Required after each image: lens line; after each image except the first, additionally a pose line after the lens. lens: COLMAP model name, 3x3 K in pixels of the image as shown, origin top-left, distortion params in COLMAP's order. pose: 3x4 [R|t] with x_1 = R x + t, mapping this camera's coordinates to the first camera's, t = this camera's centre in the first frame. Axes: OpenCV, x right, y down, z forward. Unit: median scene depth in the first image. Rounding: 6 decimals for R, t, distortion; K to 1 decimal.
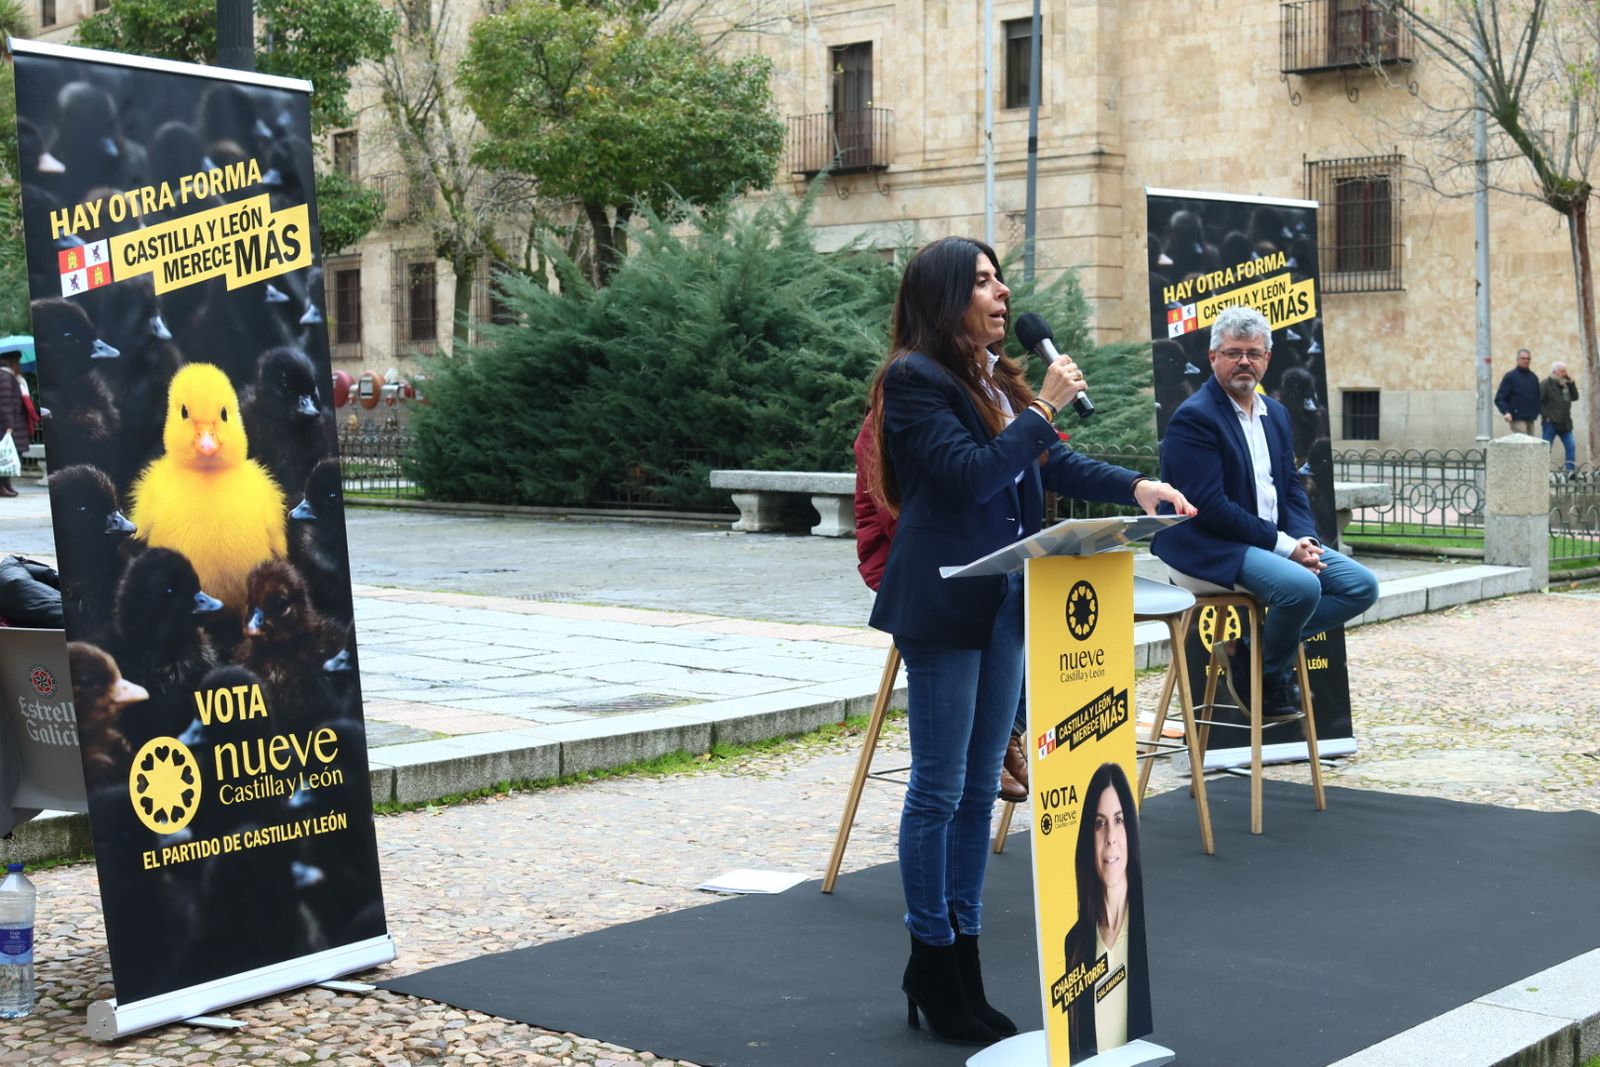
lens RADIAL K [[2500.4, 0, 800.0], [0, 2500.4, 533.5], [0, 0, 1]] dist [-0.012226, 0.007959]
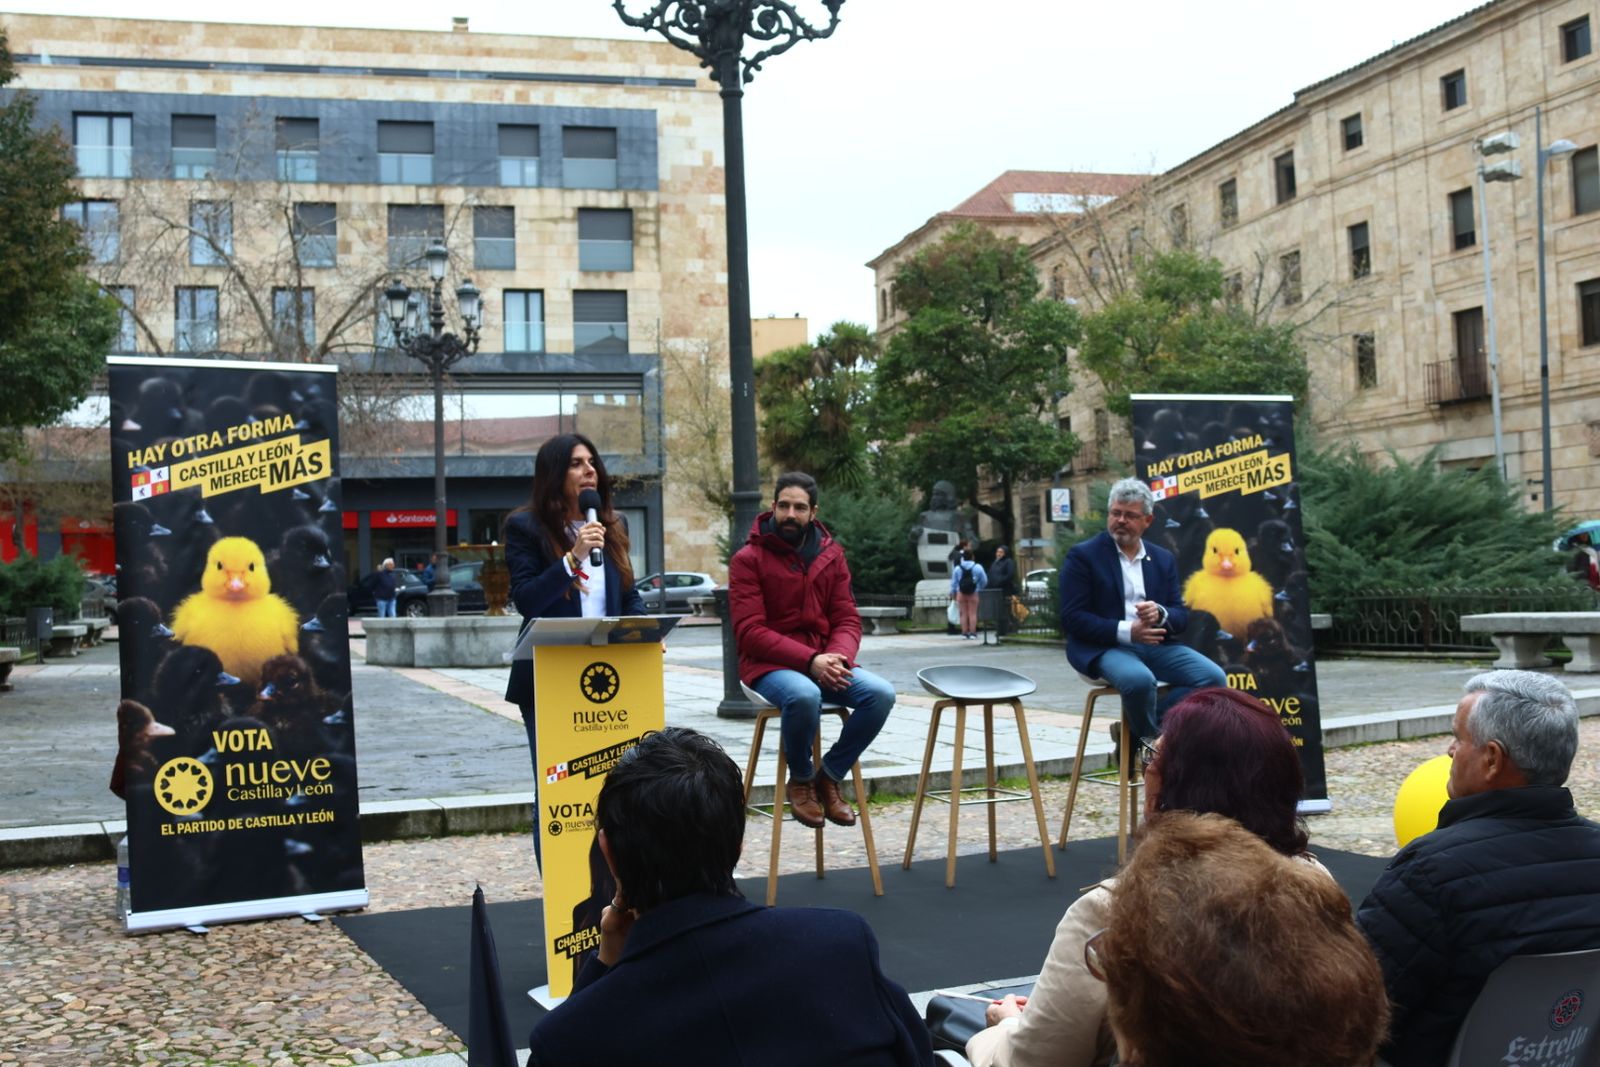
lens RADIAL K [[1696.2, 0, 800.0], [0, 1696.2, 533.5], [0, 0, 1]] dist [-0.142677, 0.174935]
pose [[0.908551, -0.036275, -0.416195, 0.340168], [0.002578, 0.996691, -0.081241, 0.013125], [0.417765, 0.072739, 0.905639, 0.081017]]
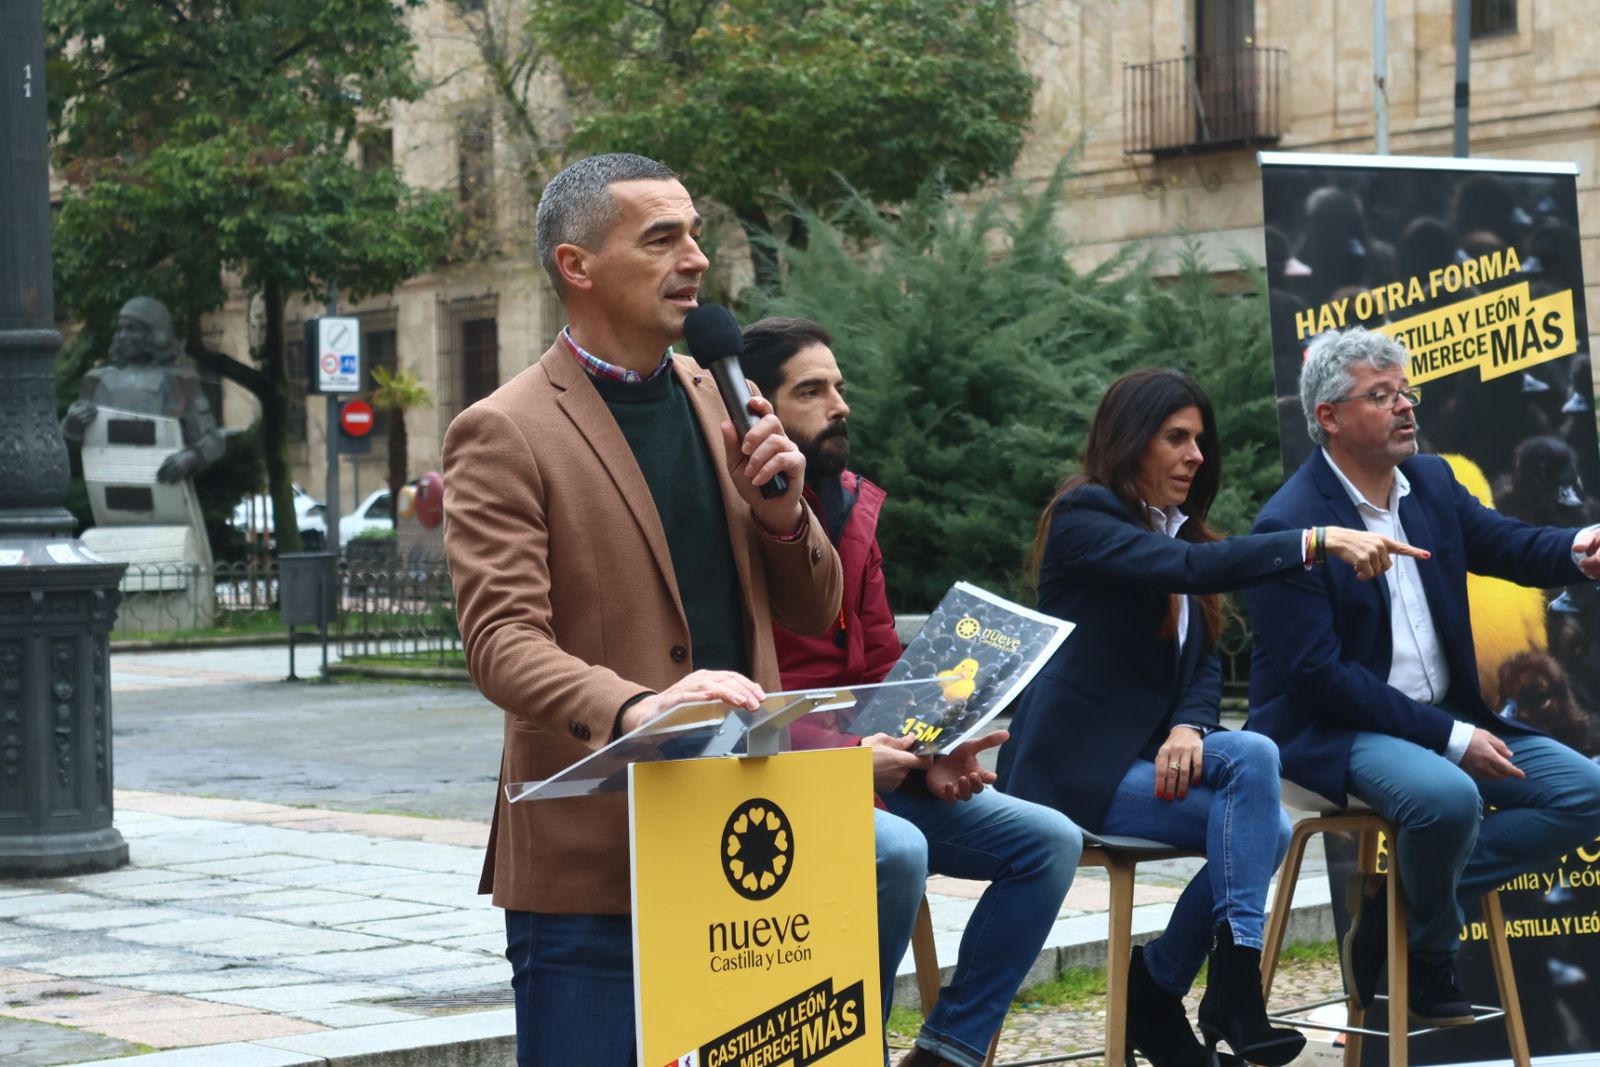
lens RADIAL K [[3853.2, 0, 800.0], [0, 3853.2, 533.5], [0, 0, 1]] dist [0.093135, -0.073338]
pose [[0.993912, -0.016971, -0.108859, 0.120652], [0.011890, 0.998817, -0.047157, -0.000569], [0.109530, 0.045575, 0.992938, 0.046524]]
